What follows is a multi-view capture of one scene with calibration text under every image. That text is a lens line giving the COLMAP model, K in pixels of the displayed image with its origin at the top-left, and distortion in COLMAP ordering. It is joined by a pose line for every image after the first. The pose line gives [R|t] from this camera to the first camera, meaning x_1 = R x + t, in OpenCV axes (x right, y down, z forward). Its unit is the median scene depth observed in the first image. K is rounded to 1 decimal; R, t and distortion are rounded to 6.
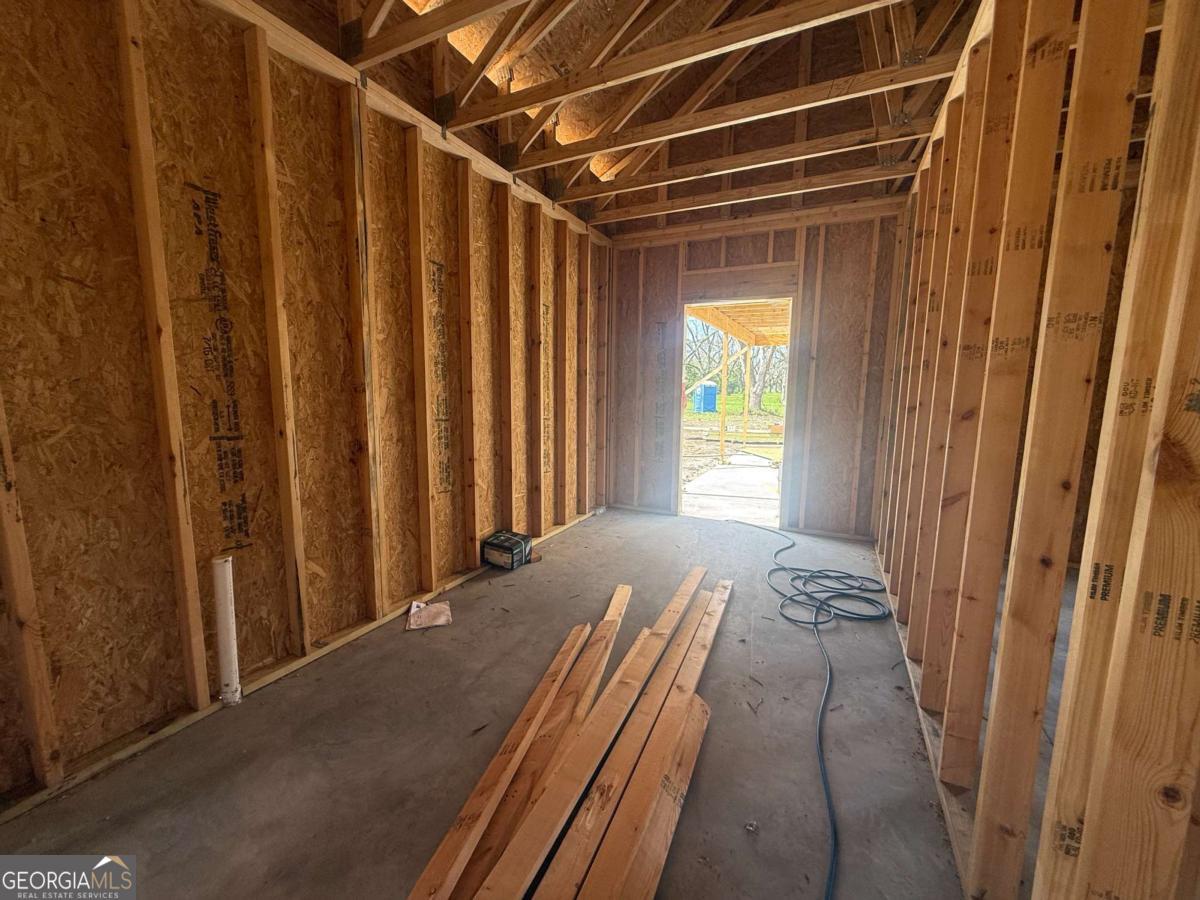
lens RADIAL K [[476.7, 0, 596.4], [0, 476.7, 449.5], [0, 0, 1]] dist [0.000041, 0.000228]
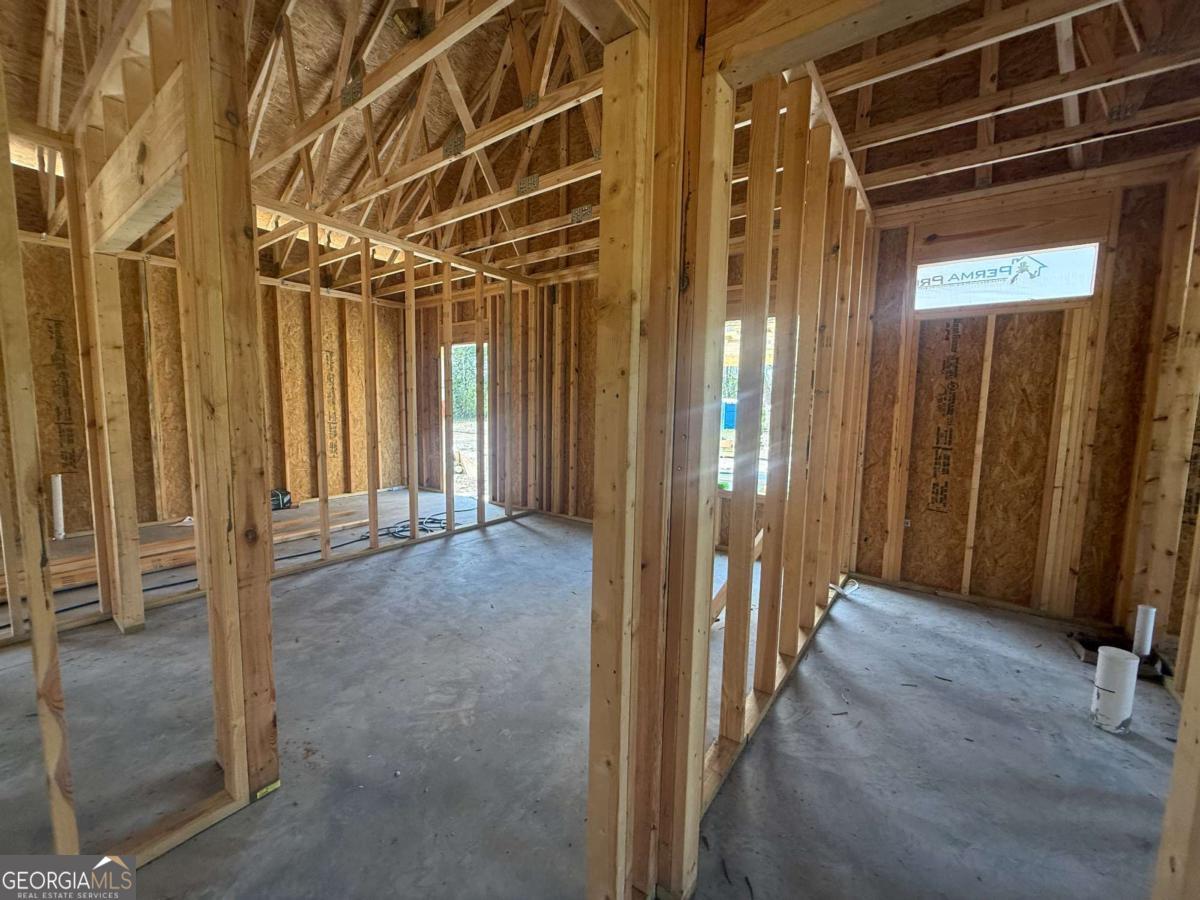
lens RADIAL K [[476.7, 0, 600.3], [0, 476.7, 449.6], [0, 0, 1]] dist [0.000041, 0.000228]
pose [[0.978556, 0.023094, -0.204683, 2.235796], [-0.030335, 0.999017, -0.032309, 0.097406], [0.203736, 0.037825, 0.978295, -0.723138]]
